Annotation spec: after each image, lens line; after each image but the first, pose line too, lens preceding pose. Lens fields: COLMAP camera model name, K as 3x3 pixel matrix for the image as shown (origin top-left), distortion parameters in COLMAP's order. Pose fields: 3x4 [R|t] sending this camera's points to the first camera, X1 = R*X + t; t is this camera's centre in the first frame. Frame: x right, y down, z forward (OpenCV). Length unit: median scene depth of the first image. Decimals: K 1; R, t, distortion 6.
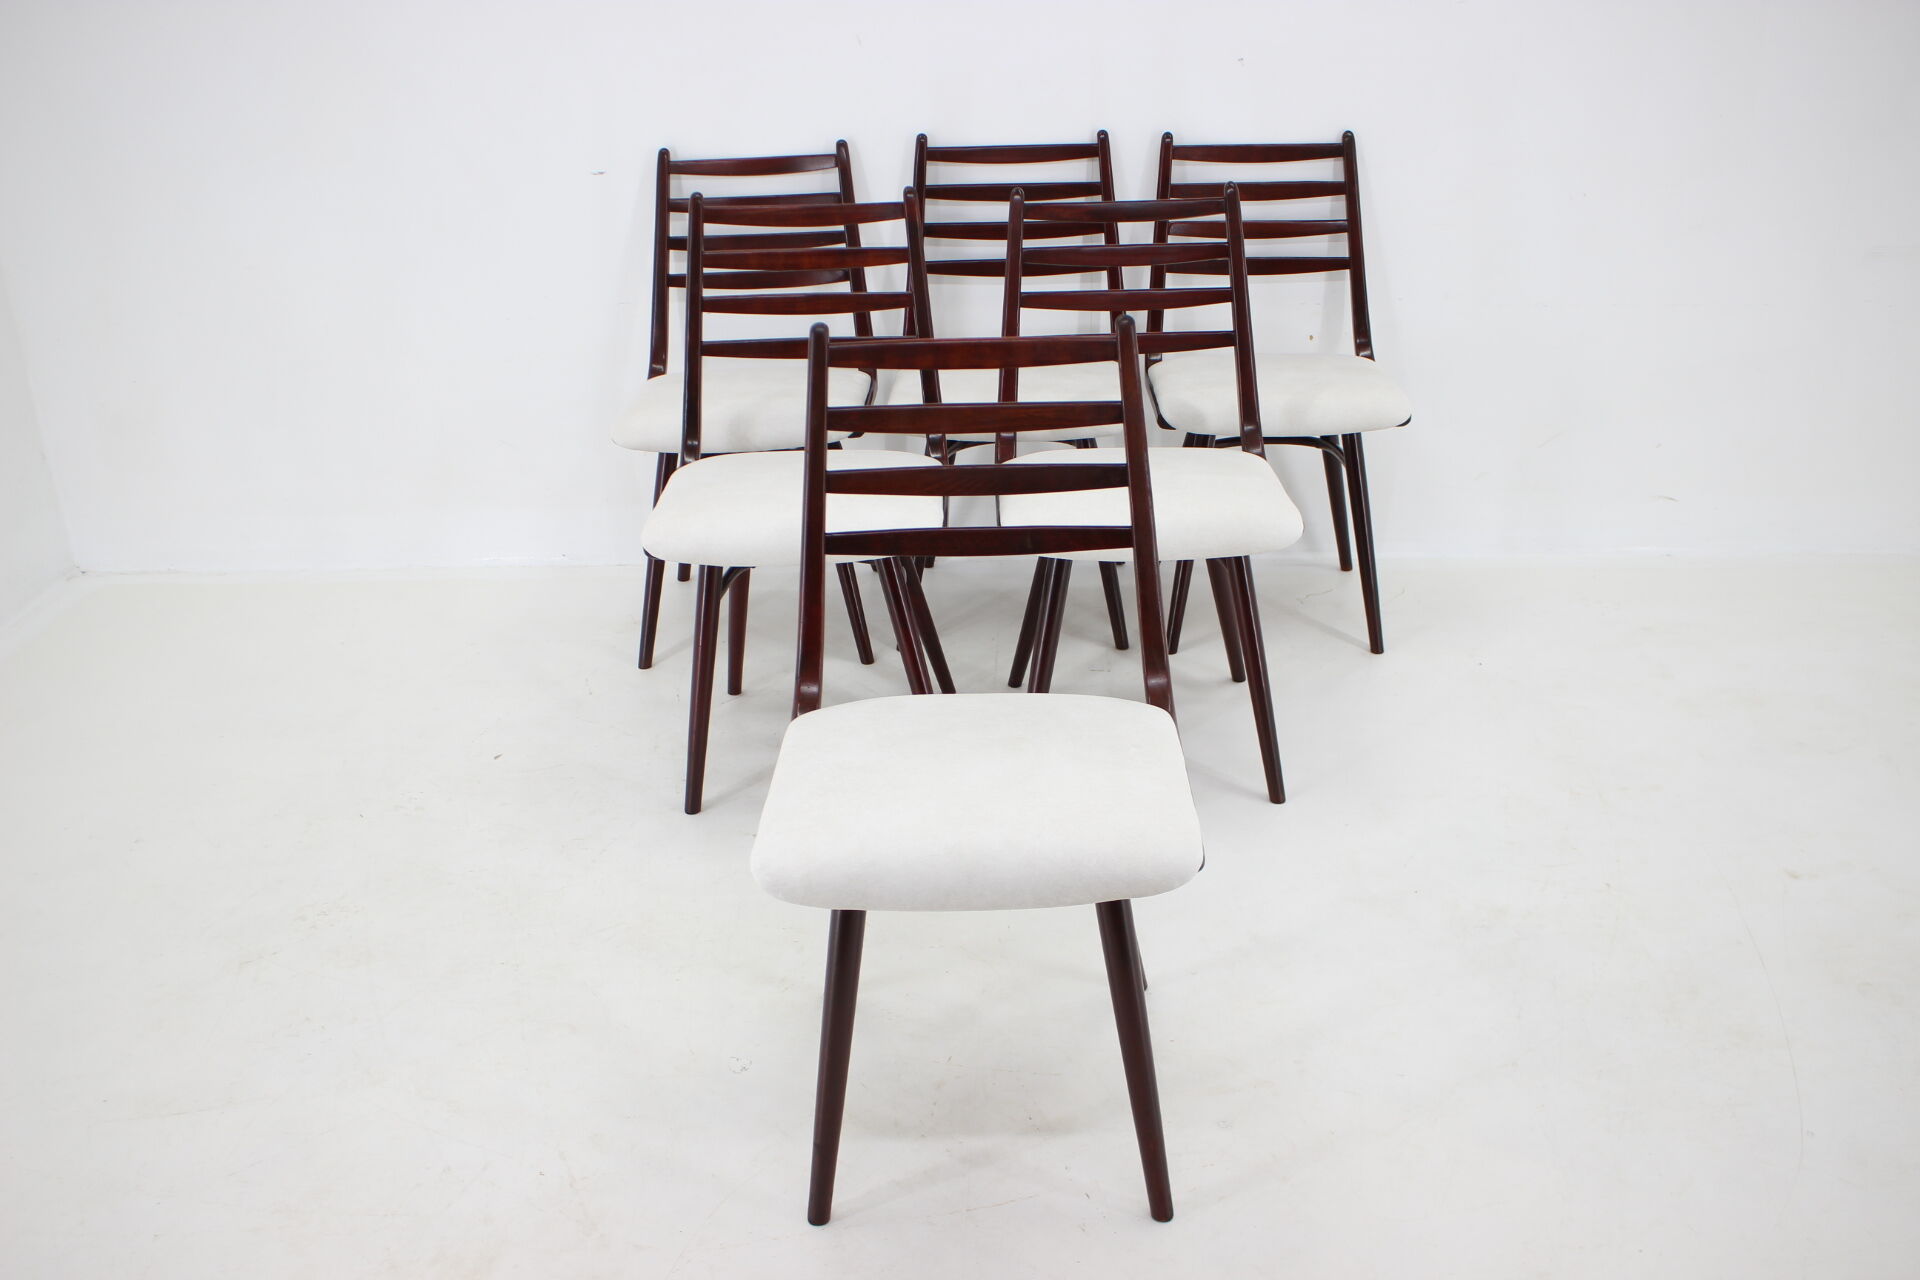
lens RADIAL K [[1866.2, 0, 954.3], [0, 1866.2, 639.1], [0, 0, 1]] dist [-0.109631, 0.104497]
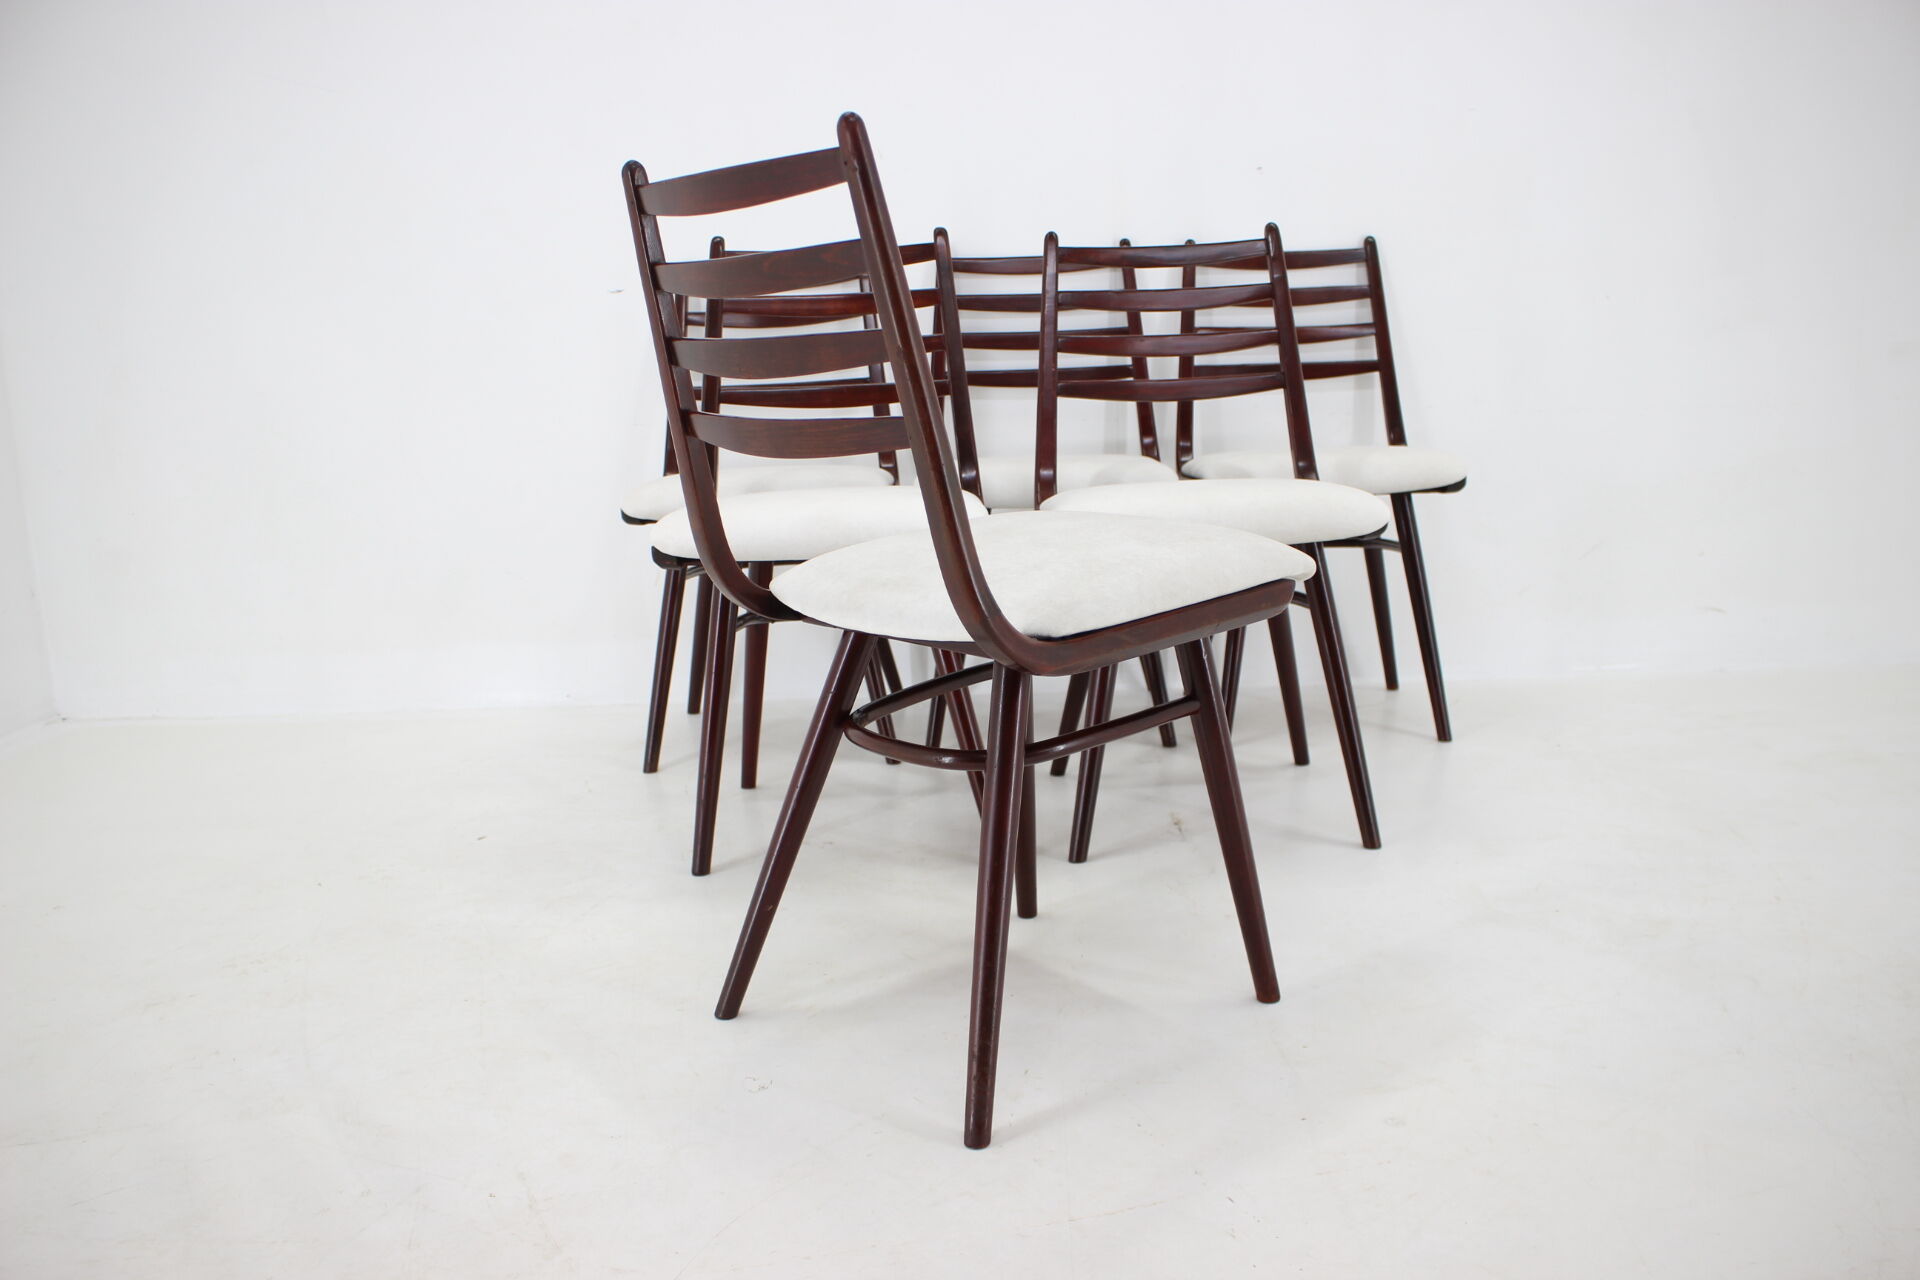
lens RADIAL K [[1653.2, 0, 957.1], [0, 1653.2, 647.4], [0, 0, 1]] dist [-0.130079, 0.113728]
pose [[0.999801, -0.012885, 0.015256, -0.027811], [0.016031, 0.973424, -0.228449, 0.146532], [-0.011907, 0.228648, 0.973436, 0.200429]]
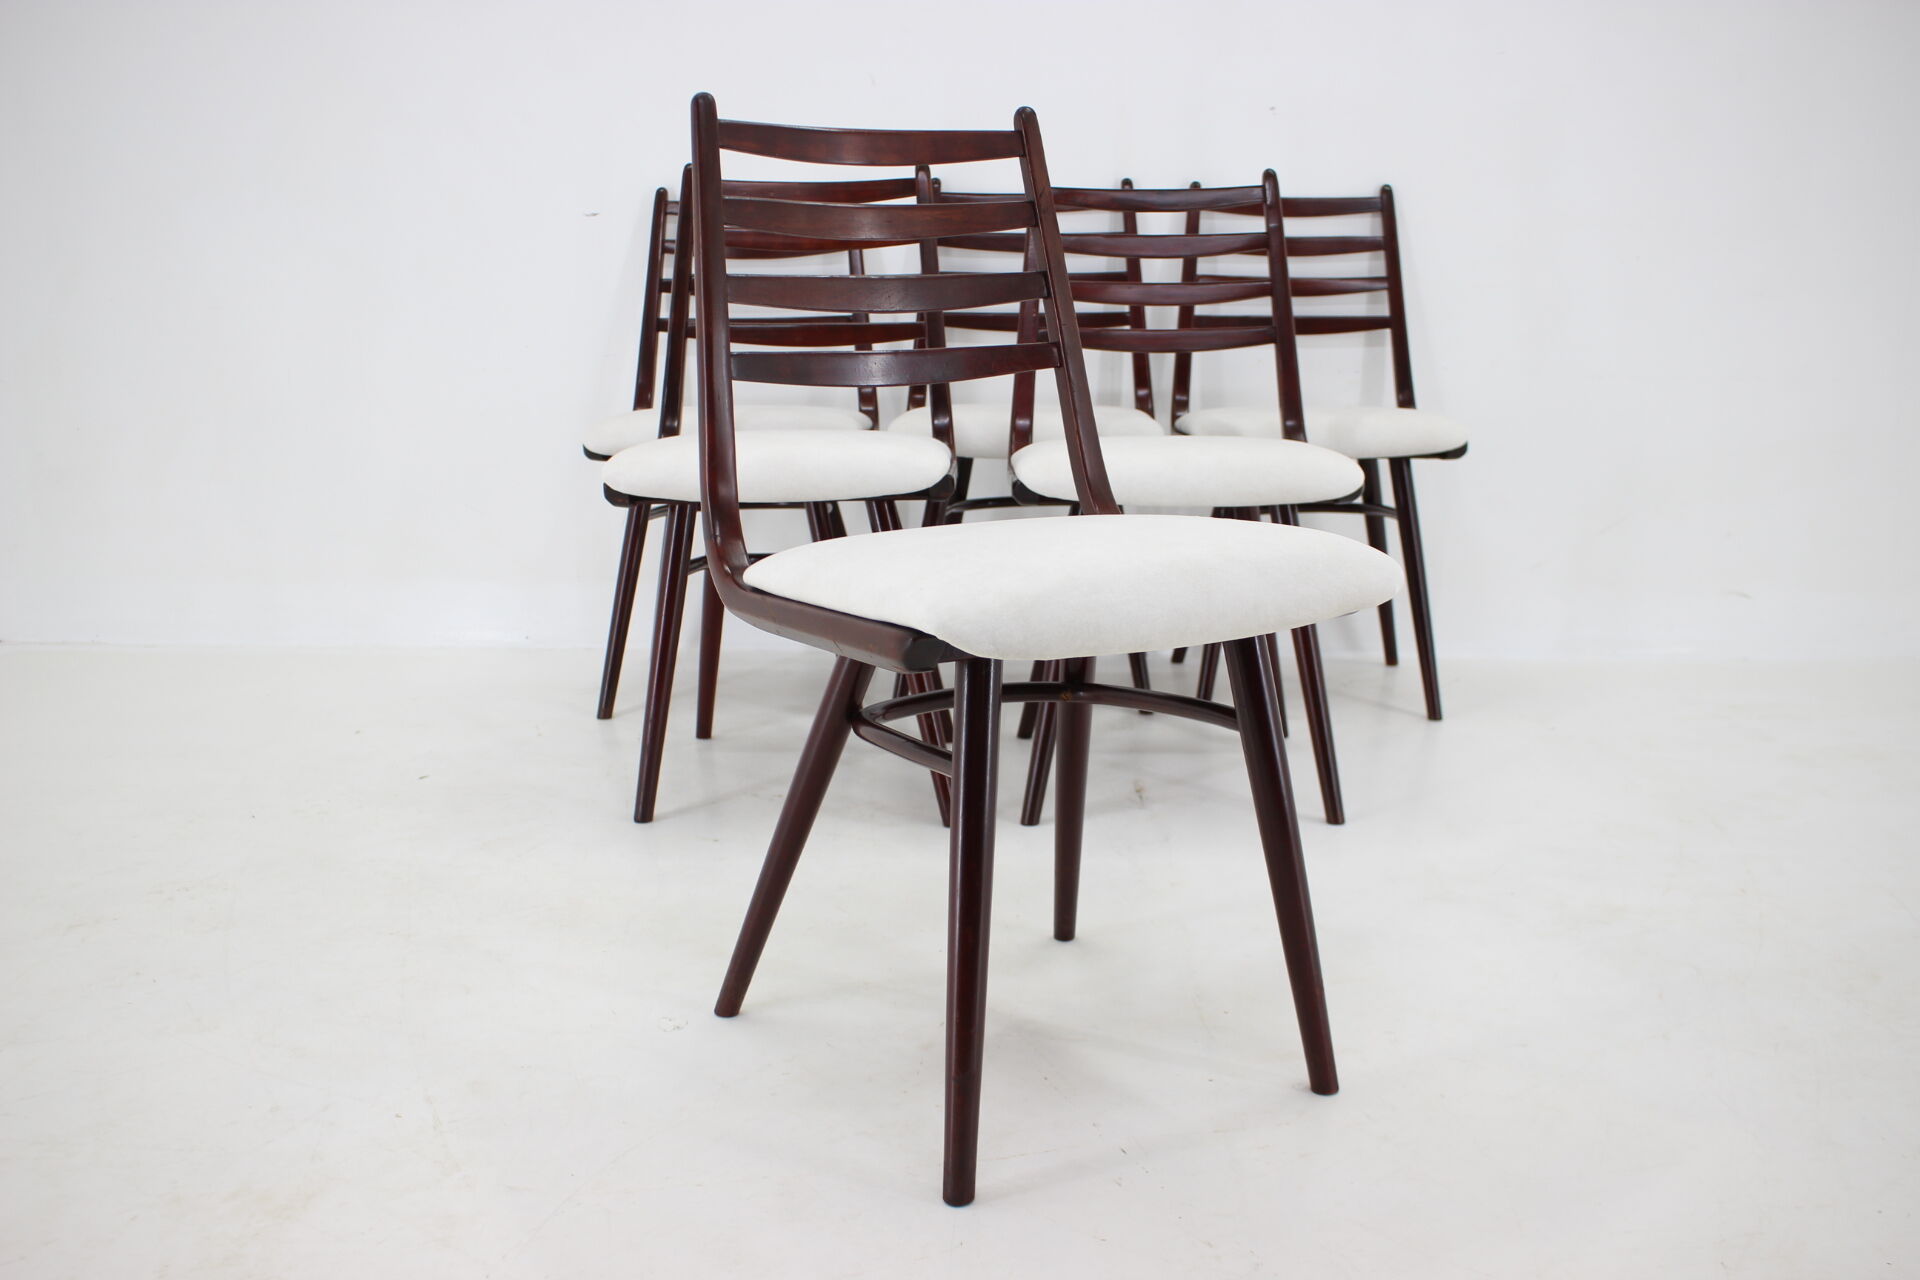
lens RADIAL K [[1821.7, 0, 960.0], [0, 1821.7, 640.0], [0, 0, 1]] dist [-0.113551, 0.102913]
pose [[0.999645, 0.026635, 0.001103, 0.000048], [-0.025793, 0.976821, -0.212498, 0.161262], [-0.006738, 0.212394, 0.977161, 0.154856]]
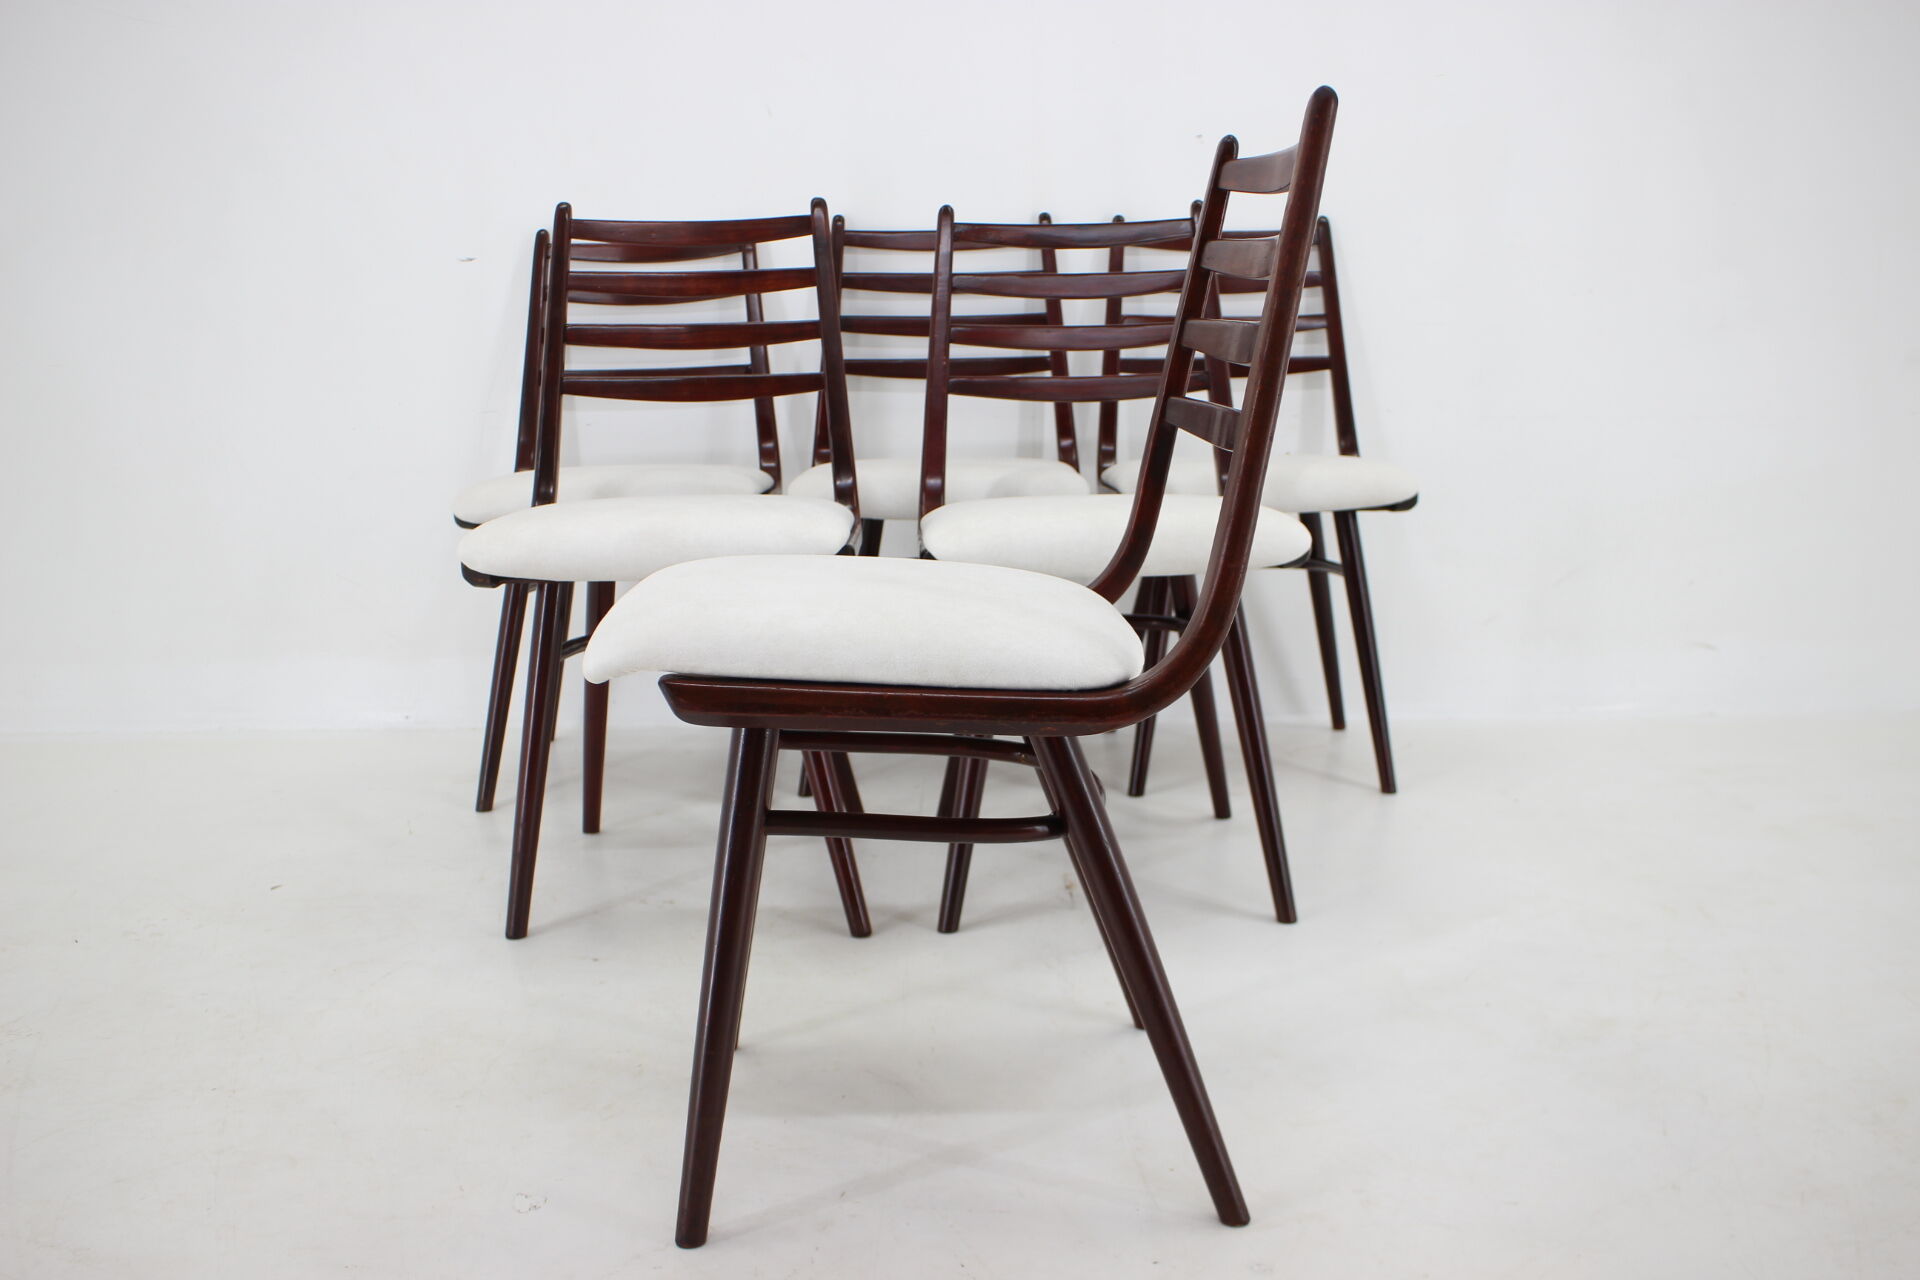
lens RADIAL K [[1821.7, 0, 960.0], [0, 1821.7, 640.0], [0, 0, 1]] dist [-0.113551, 0.102913]
pose [[0.999306, 0.007251, 0.036545, 0.010334], [0.001433, 0.972667, -0.232200, 0.127888], [-0.037230, 0.232091, 0.971981, 0.222470]]
